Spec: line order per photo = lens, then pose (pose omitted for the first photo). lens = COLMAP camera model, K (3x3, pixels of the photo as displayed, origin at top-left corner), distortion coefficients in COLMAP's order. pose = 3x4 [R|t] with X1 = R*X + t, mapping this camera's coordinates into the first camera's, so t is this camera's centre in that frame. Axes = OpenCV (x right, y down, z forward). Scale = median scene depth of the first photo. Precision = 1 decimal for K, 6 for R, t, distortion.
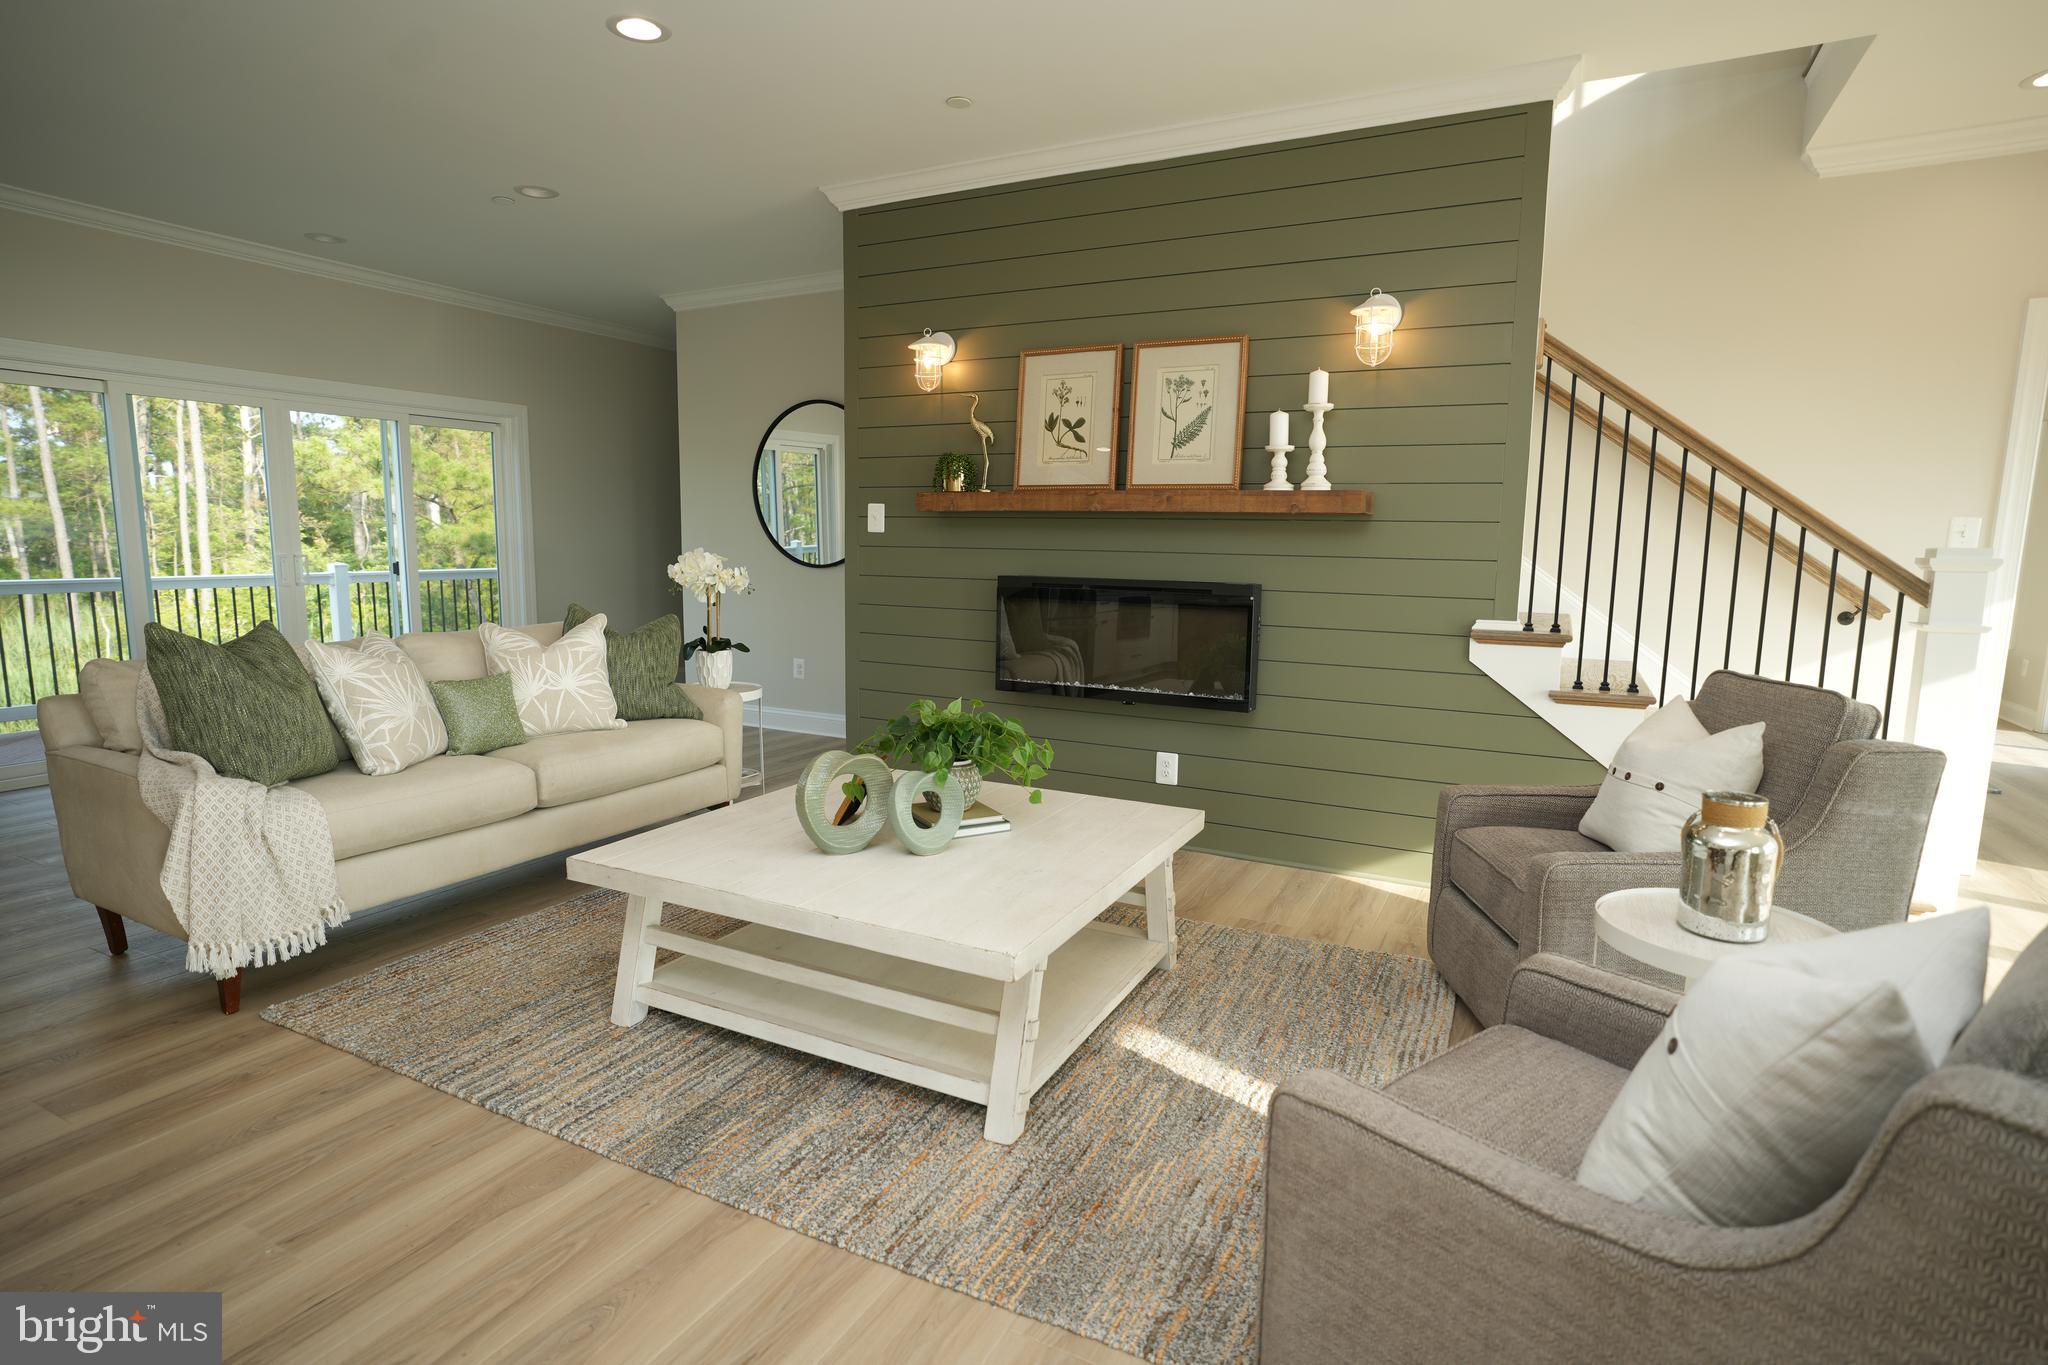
lens RADIAL K [[1045.2, 0, 1033.5], [0, 1045.2, 665.0], [0, 0, 1]] dist [-0.018310, 0.010421]
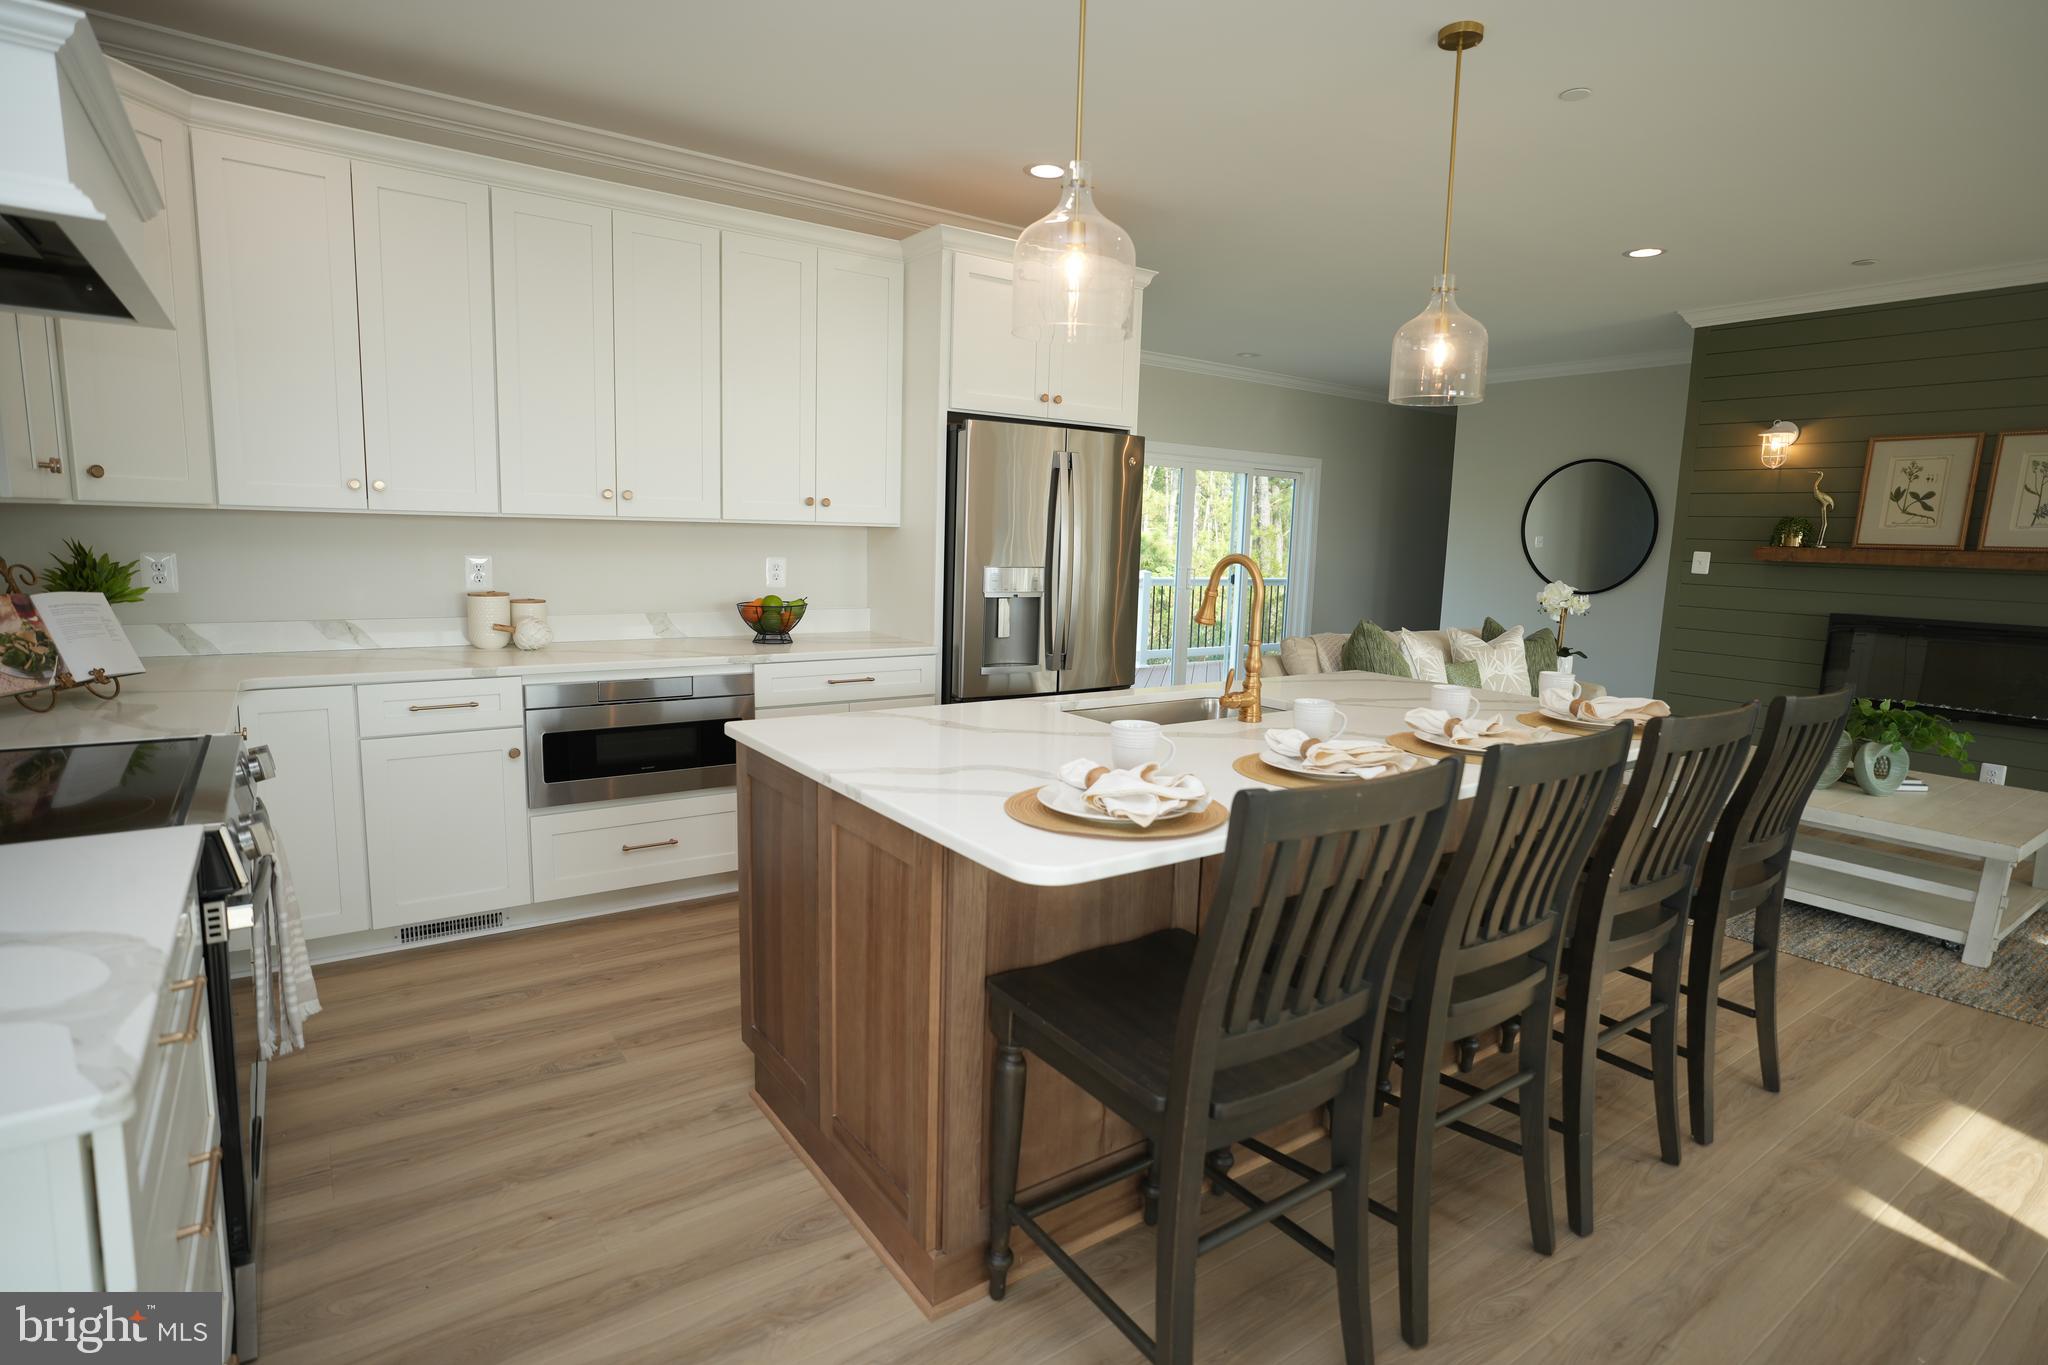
lens RADIAL K [[1045.2, 0, 1024.4], [0, 1045.2, 670.3], [0, 0, 1]] dist [-0.018310, 0.010421]
pose [[0.888086, 0.077492, -0.453098, -0.357194], [-0.078812, 0.996761, 0.015999, 0.044910], [0.452870, 0.021501, 0.891317, -0.623950]]
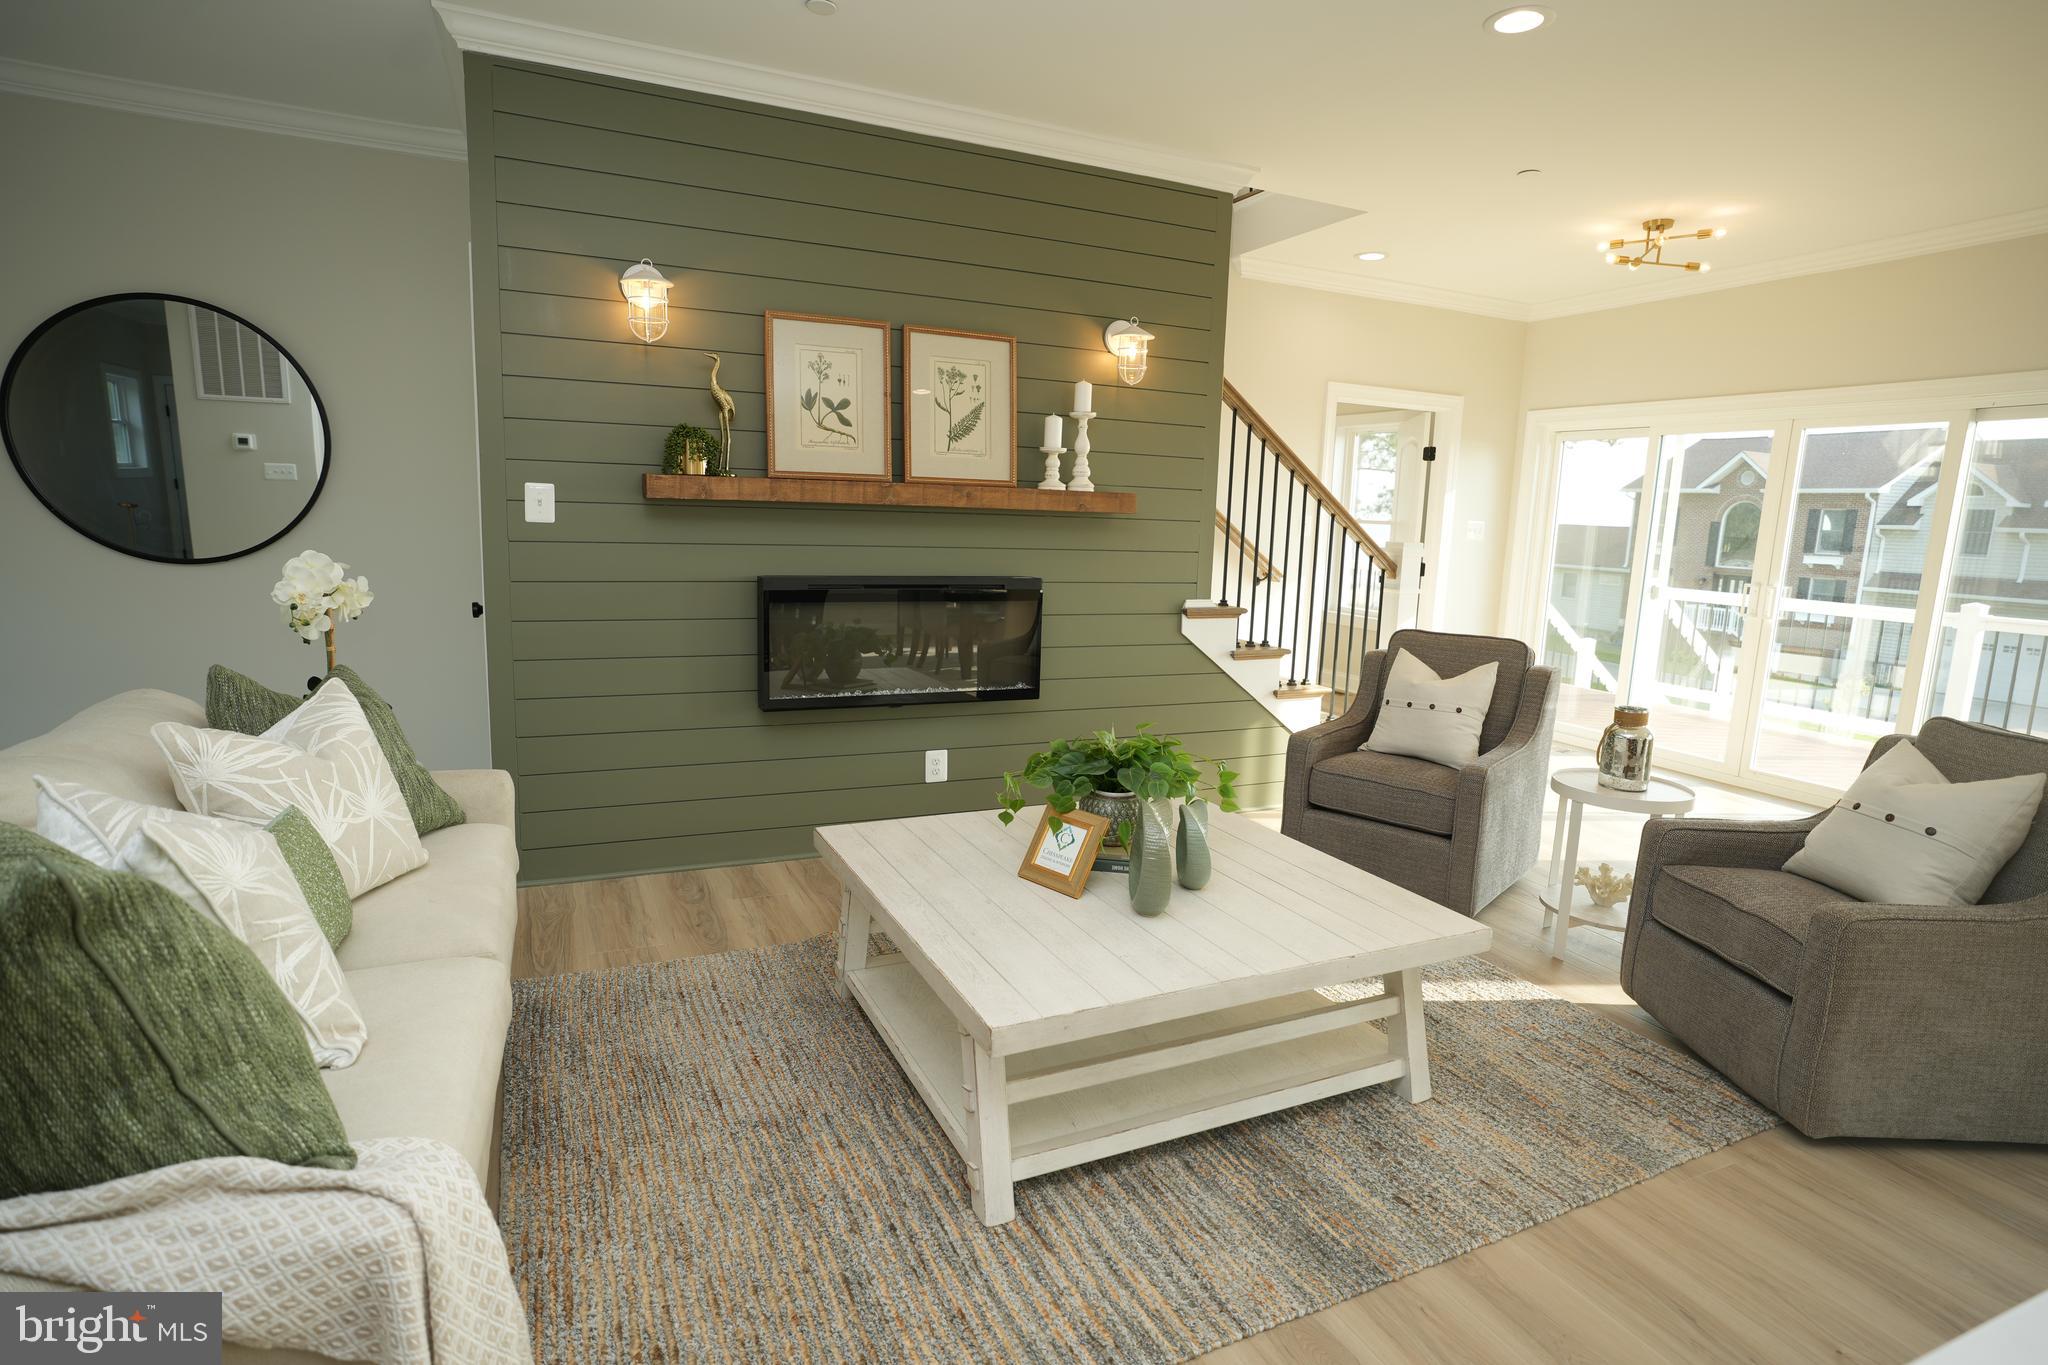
lens RADIAL K [[1045.2, 0, 1022.6], [0, 1045.2, 663.1], [0, 0, 1]] dist [-0.018310, 0.010421]
pose [[0.625757, -0.107336, 0.772598, -0.606076], [0.074307, 0.994185, 0.077937, -0.072832], [-0.776471, 0.008640, 0.630094, 0.335998]]
